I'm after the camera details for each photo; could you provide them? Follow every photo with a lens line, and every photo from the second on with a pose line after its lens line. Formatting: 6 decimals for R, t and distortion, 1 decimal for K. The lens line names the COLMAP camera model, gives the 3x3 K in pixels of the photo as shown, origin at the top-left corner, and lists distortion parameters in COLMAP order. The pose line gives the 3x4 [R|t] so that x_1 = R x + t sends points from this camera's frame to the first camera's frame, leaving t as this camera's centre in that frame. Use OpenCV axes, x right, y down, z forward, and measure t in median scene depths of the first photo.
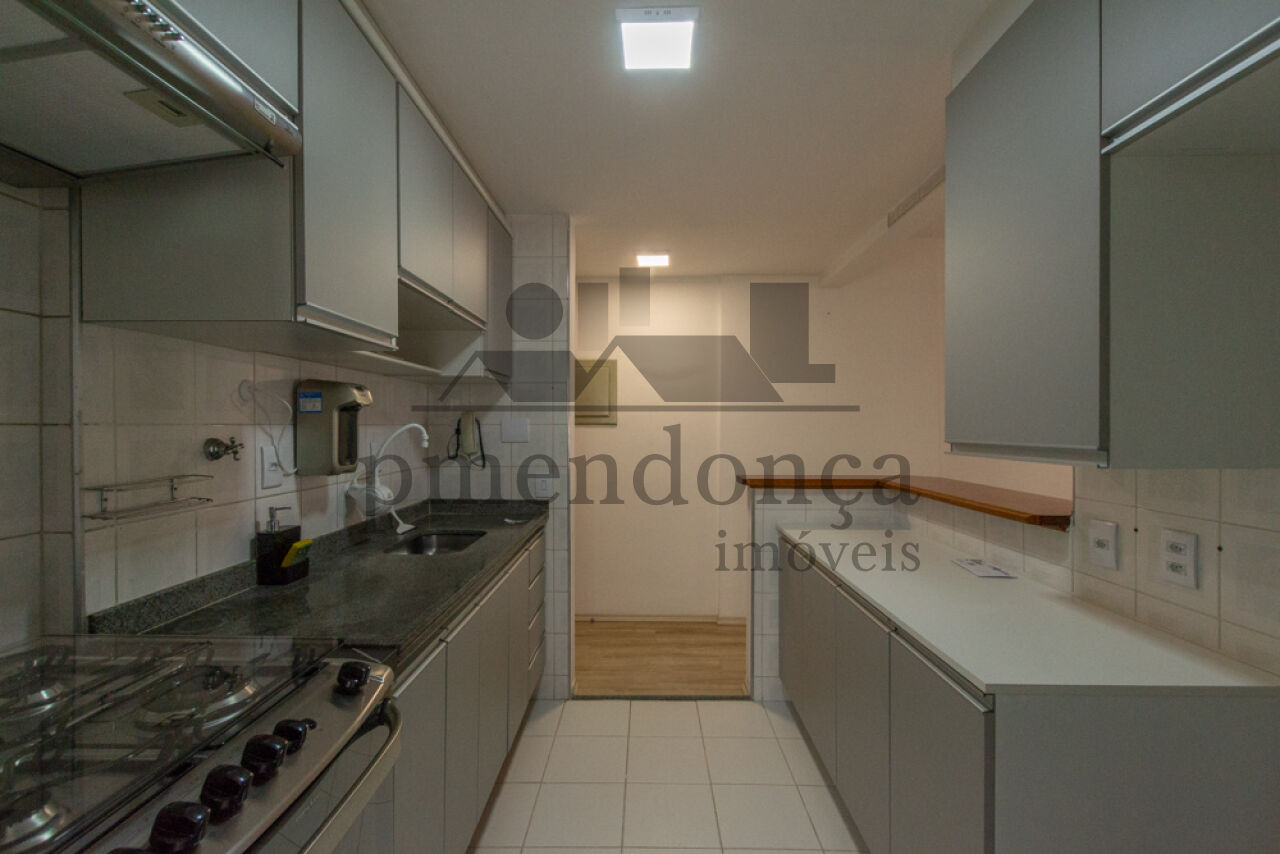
lens RADIAL K [[566.1, 0, 643.8], [0, 566.1, 427.2], [0, 0, 1]] dist [0.009076, -0.003663]
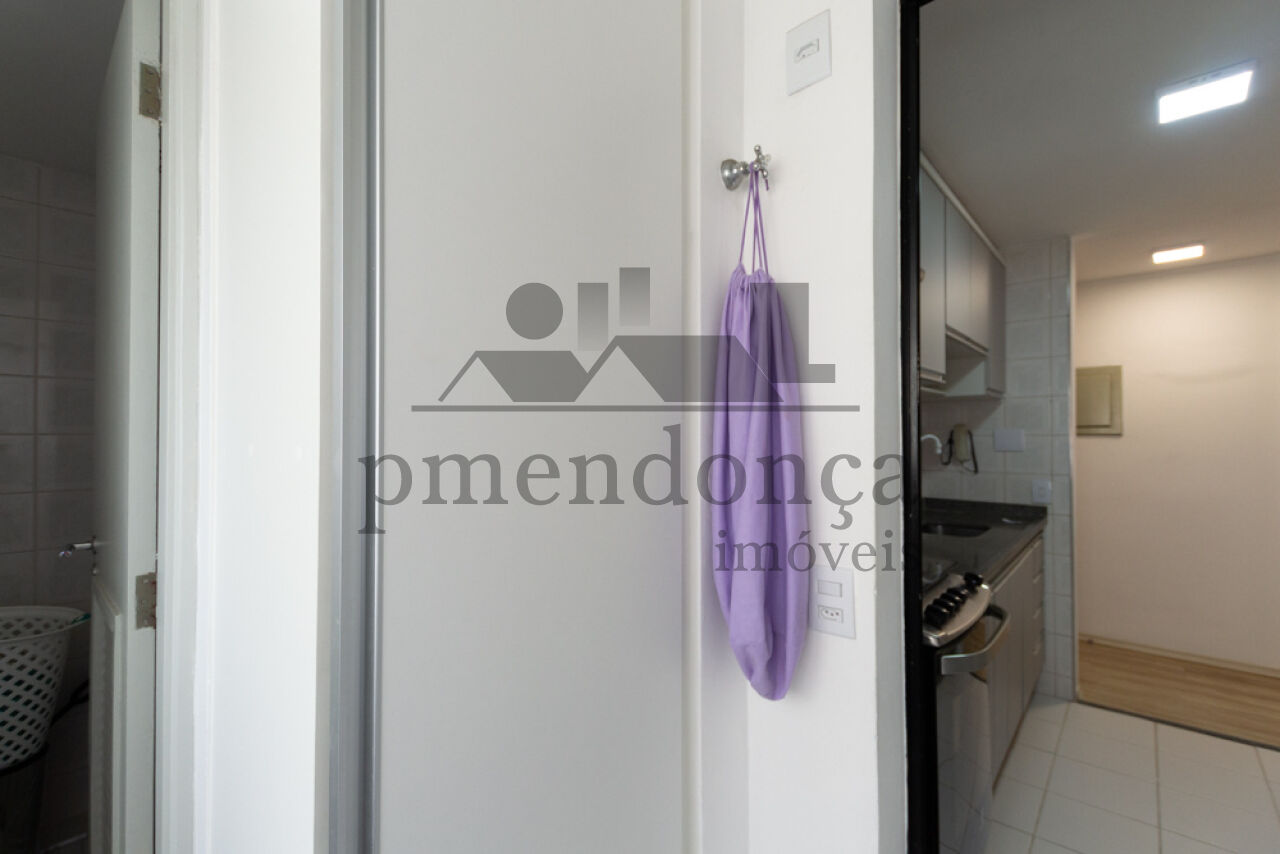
lens RADIAL K [[566.1, 0, 635.8], [0, 566.1, 428.2], [0, 0, 1]] dist [0.009076, -0.003663]
pose [[0.749335, -0.009113, -0.662128, -0.039409], [-0.000830, 0.999892, -0.014701, -0.001748], [0.662191, 0.011566, 0.749246, -0.312340]]
